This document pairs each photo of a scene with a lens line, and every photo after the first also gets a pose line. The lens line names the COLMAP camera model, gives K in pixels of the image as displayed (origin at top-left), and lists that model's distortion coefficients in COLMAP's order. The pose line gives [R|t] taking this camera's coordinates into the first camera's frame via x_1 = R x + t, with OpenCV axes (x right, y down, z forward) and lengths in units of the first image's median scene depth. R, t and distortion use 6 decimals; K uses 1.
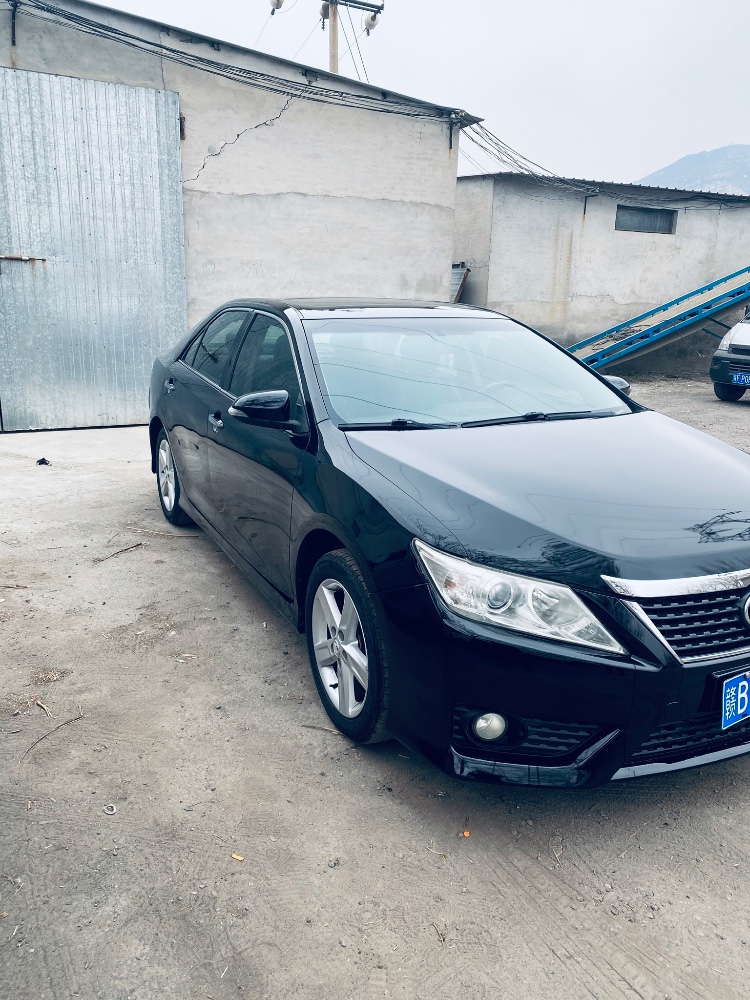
lens RADIAL K [[756.4, 0, 380.7], [0, 756.4, 500.9], [0, 0, 1]] dist [0.003225, -0.004501]
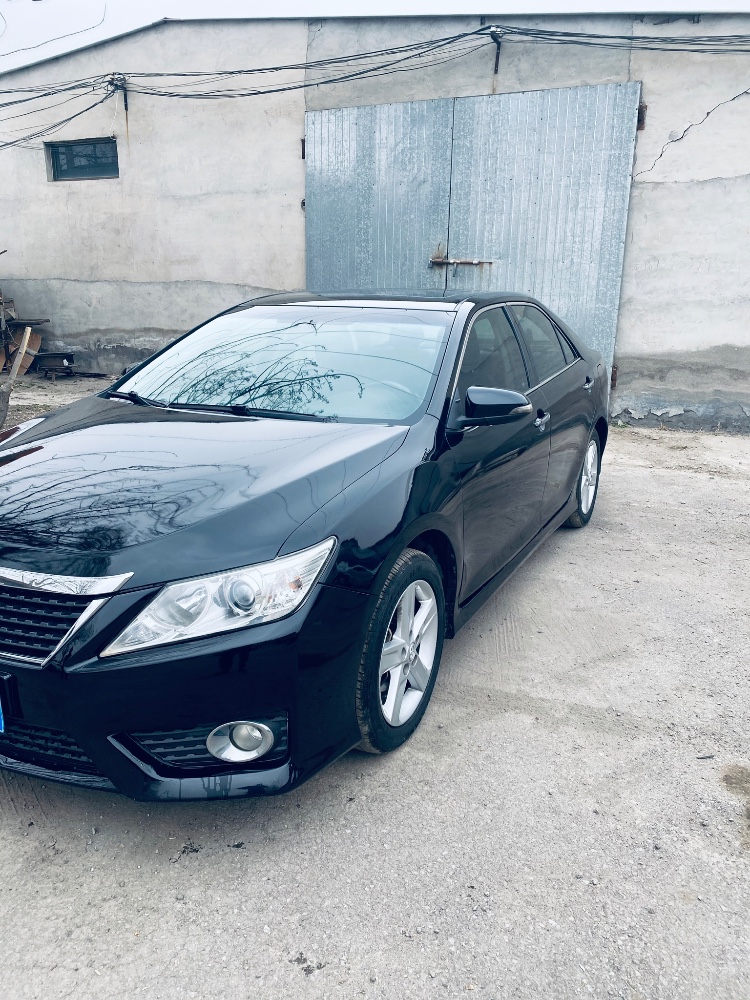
lens RADIAL K [[756.4, 0, 380.7], [0, 756.4, 500.9], [0, 0, 1]] dist [0.003225, -0.004501]
pose [[0.595807, 0.202762, -0.777111, 0.357951], [-0.213502, 0.972777, 0.090124, -0.039495], [0.774229, 0.112219, 0.622877, 0.199704]]
